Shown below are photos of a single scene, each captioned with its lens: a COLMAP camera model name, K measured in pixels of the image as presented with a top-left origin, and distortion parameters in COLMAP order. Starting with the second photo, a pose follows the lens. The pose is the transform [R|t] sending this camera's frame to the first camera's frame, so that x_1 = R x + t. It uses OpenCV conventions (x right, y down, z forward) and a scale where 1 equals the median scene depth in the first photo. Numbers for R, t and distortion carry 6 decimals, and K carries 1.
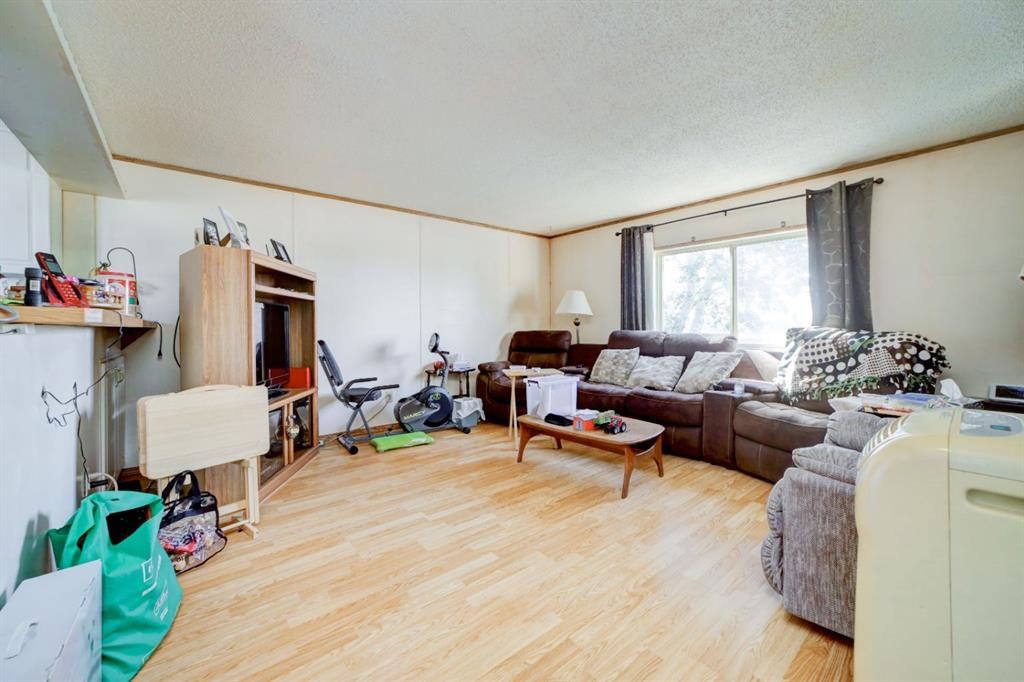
lens RADIAL K [[417.1, 0, 514.0], [0, 417.1, 334.6], [0, 0, 1]] dist [-0.005114, -0.000147]
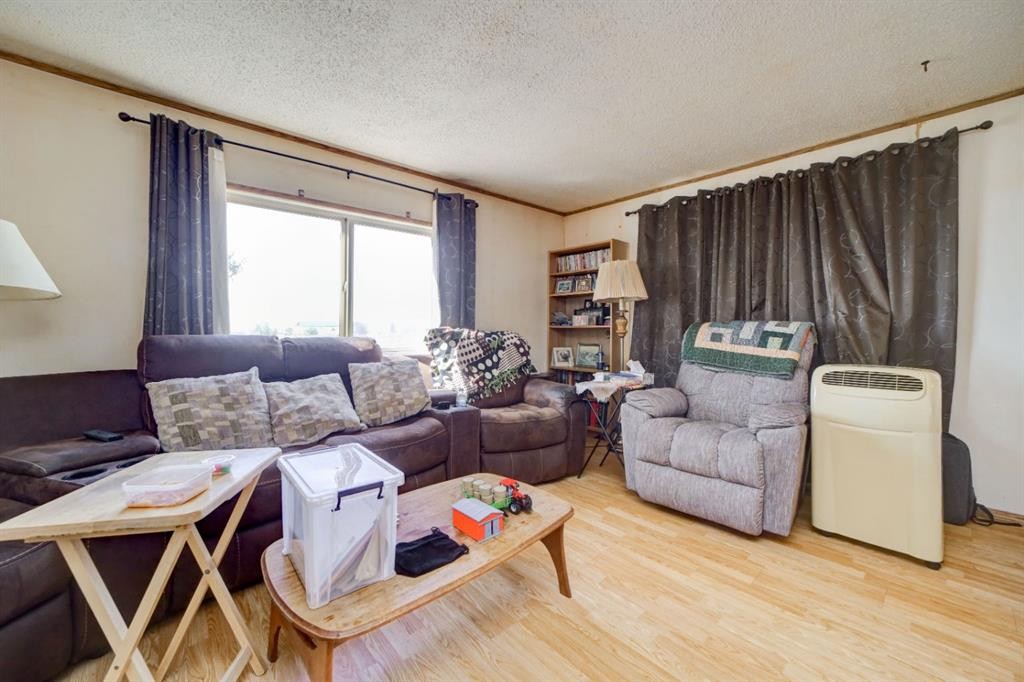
lens RADIAL K [[417.1, 0, 523.7], [0, 417.1, 320.5], [0, 0, 1]] dist [-0.005114, -0.000147]
pose [[-0.048795, 0.015929, 0.998682, -0.313913], [0.018041, 0.999724, -0.015064, -0.017324], [-0.998646, 0.017283, -0.049069, 0.908728]]
